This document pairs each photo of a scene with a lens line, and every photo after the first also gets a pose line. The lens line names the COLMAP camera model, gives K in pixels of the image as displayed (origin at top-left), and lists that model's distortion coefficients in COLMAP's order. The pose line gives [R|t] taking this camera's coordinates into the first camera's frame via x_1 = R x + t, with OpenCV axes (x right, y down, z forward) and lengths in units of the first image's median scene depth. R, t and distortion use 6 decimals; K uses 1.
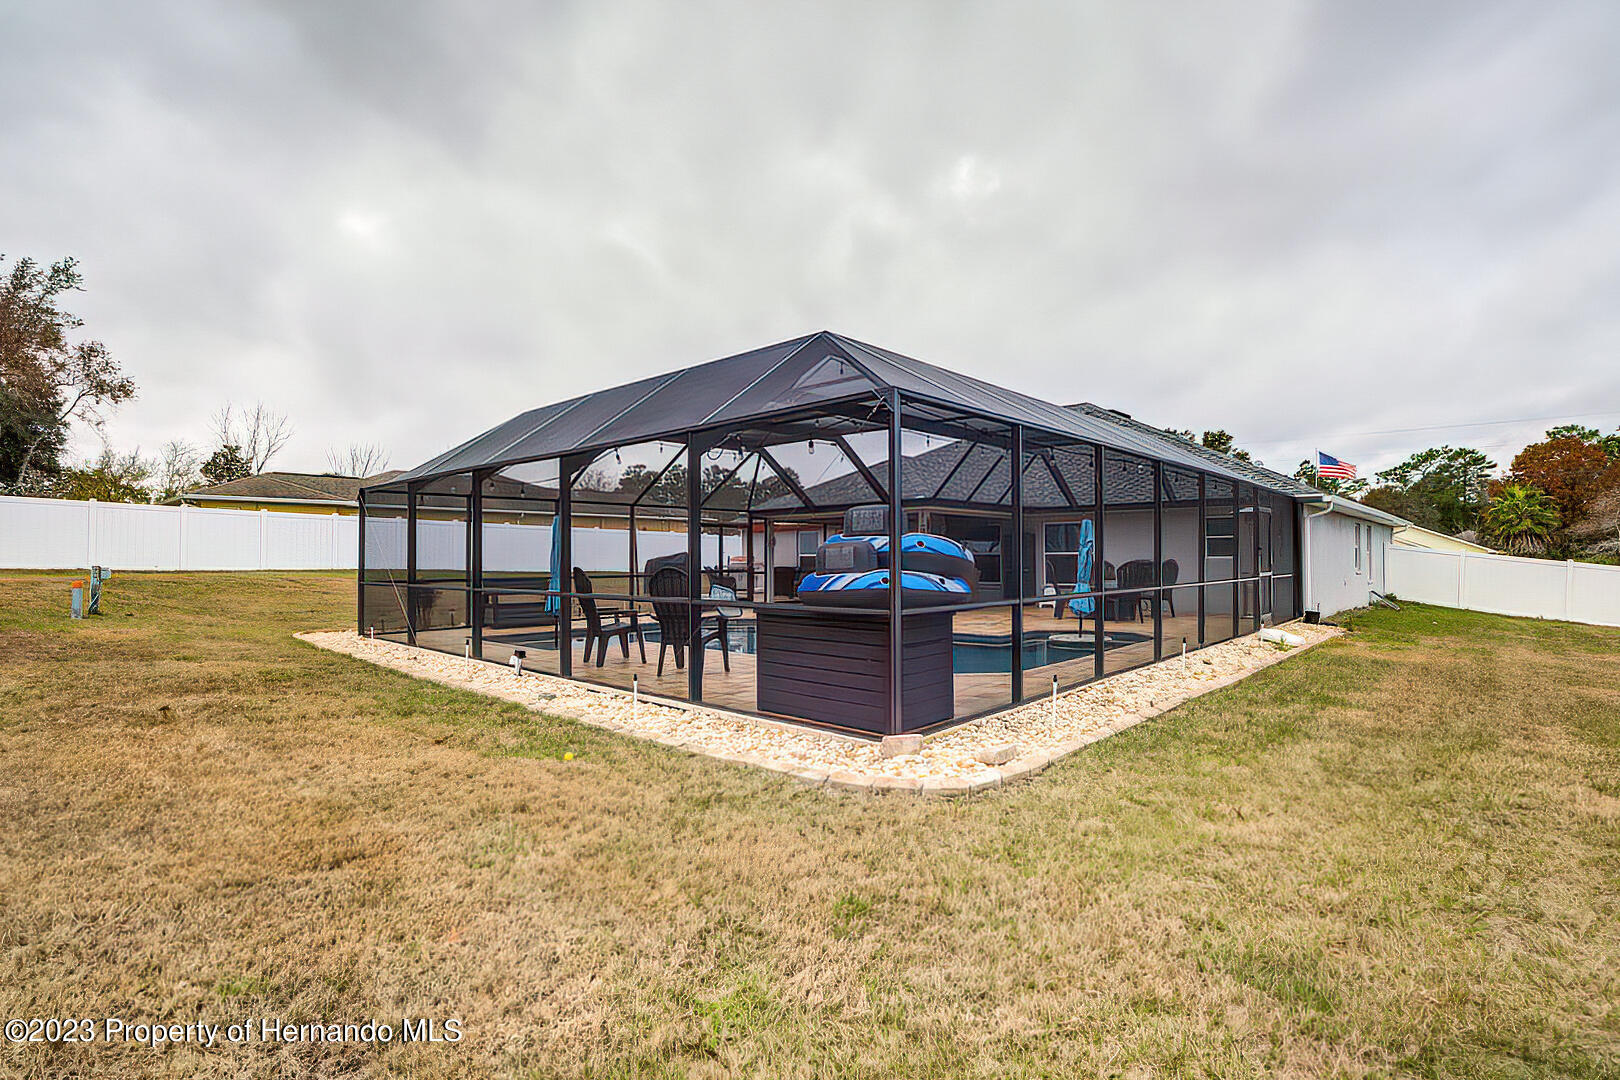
lens RADIAL K [[742.0, 0, 795.0], [0, 742.0, 569.2], [0, 0, 1]] dist [-0.009184, 0.000382]
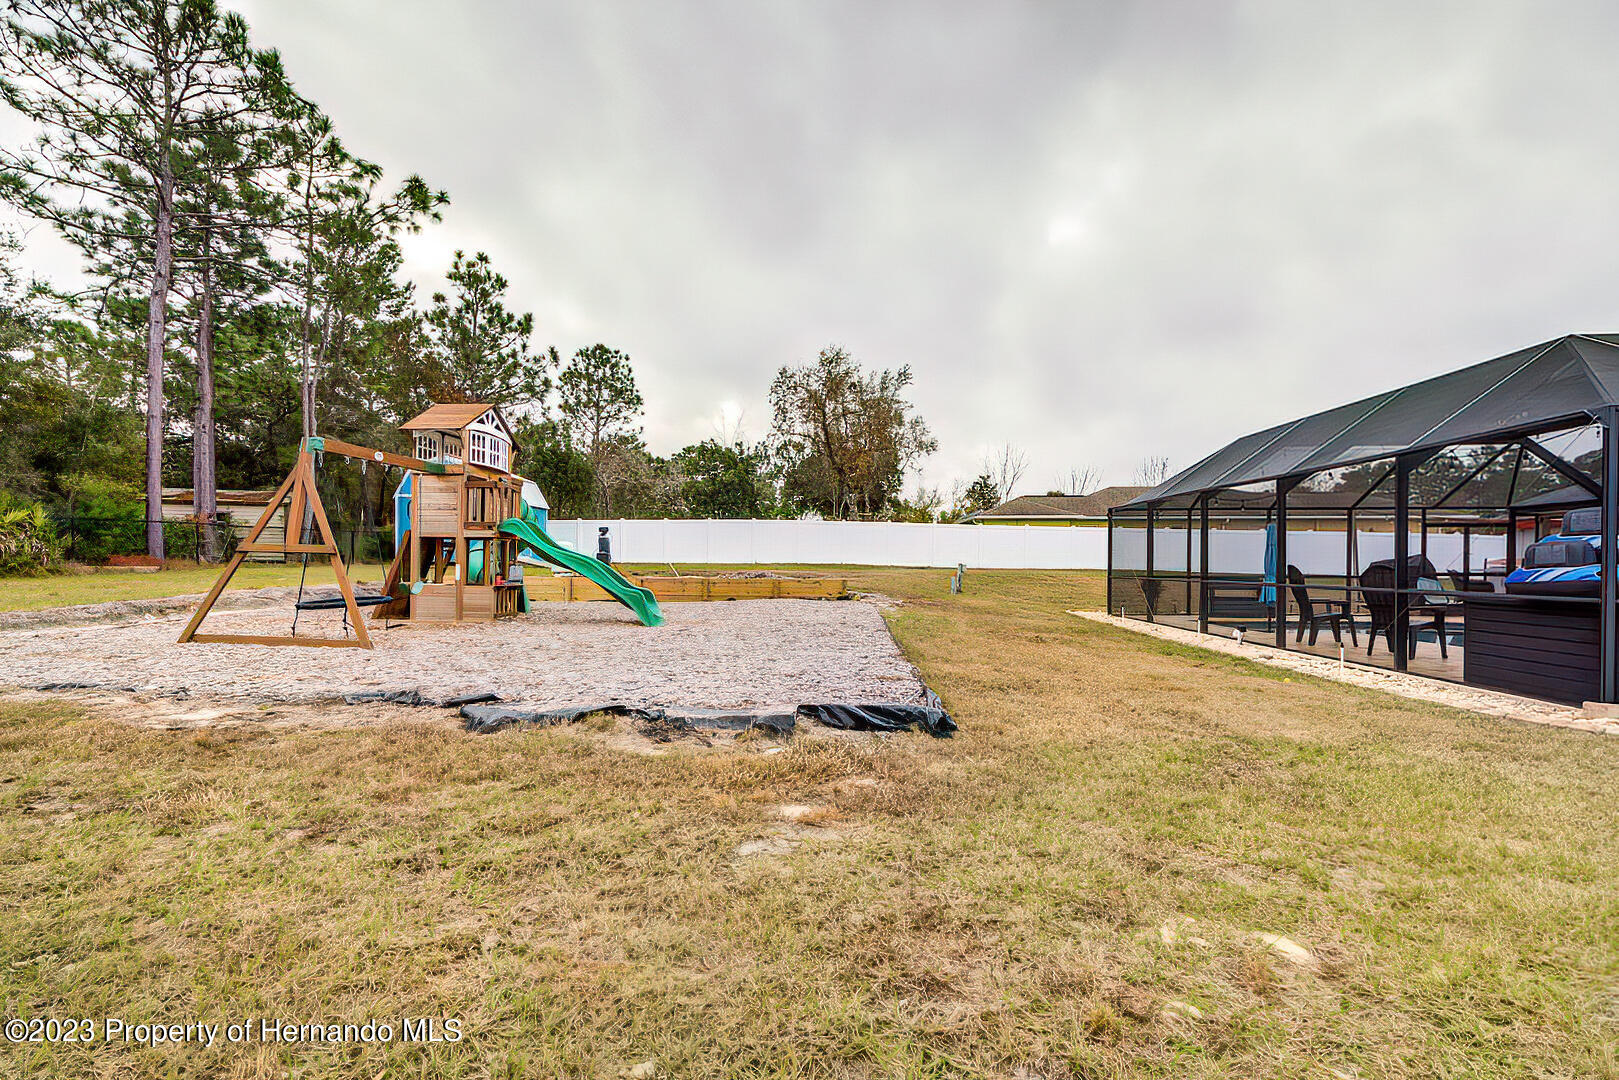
lens RADIAL K [[741.6, 0, 794.5], [0, 741.6, 569.2], [0, 0, 1]] dist [-0.009184, 0.000382]
pose [[0.644022, 0.008930, -0.764955, 0.103360], [-0.013657, 0.999907, 0.000174, 0.013422], [0.764885, 0.010335, 0.644084, -0.383941]]
